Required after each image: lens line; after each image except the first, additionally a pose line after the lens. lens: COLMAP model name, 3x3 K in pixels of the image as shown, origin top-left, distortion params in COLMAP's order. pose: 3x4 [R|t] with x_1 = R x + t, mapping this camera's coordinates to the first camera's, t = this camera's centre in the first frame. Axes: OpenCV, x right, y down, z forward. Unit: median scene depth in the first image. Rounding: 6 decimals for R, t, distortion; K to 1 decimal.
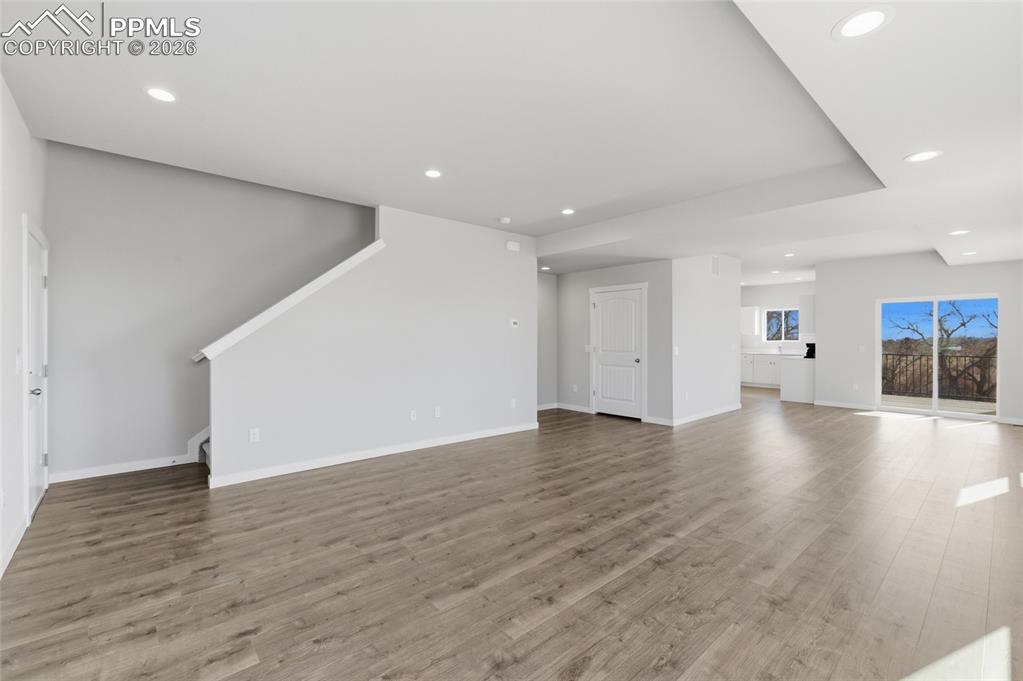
lens RADIAL K [[442.6, 0, 509.3], [0, 442.6, 338.0], [0, 0, 1]] dist [-0.002120, -0.000051]
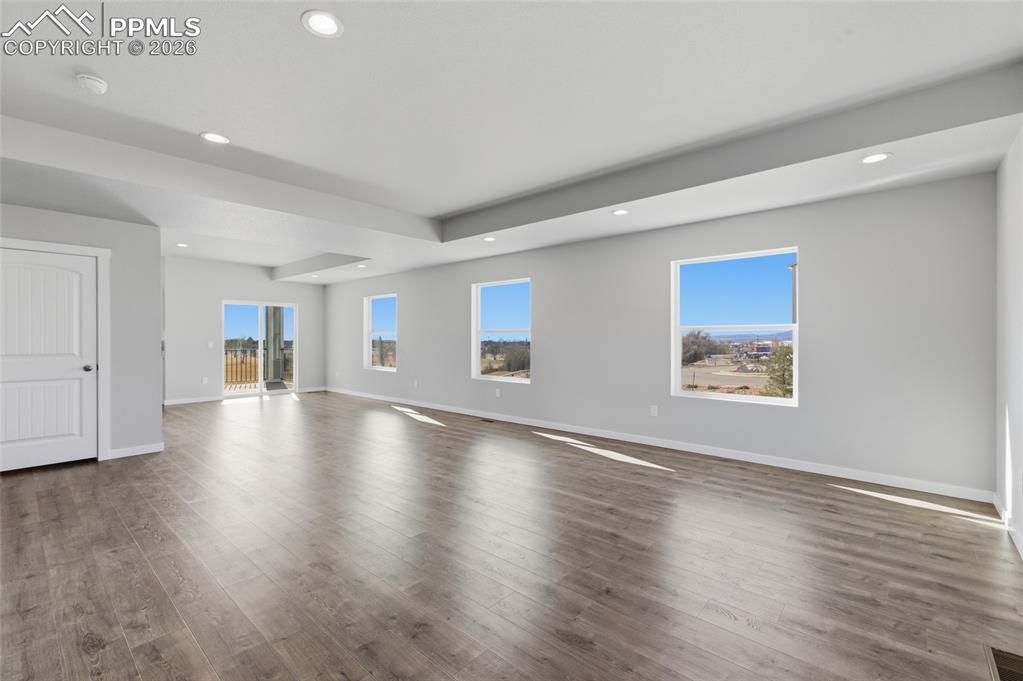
lens RADIAL K [[442.6, 0, 509.3], [0, 442.6, 338.0], [0, 0, 1]] dist [-0.002120, -0.000051]
pose [[-0.120258, -0.002267, 0.992740, -1.094505], [0.001158, 0.999996, 0.002424, 0.016909], [-0.992742, 0.001441, -0.120255, 1.249223]]
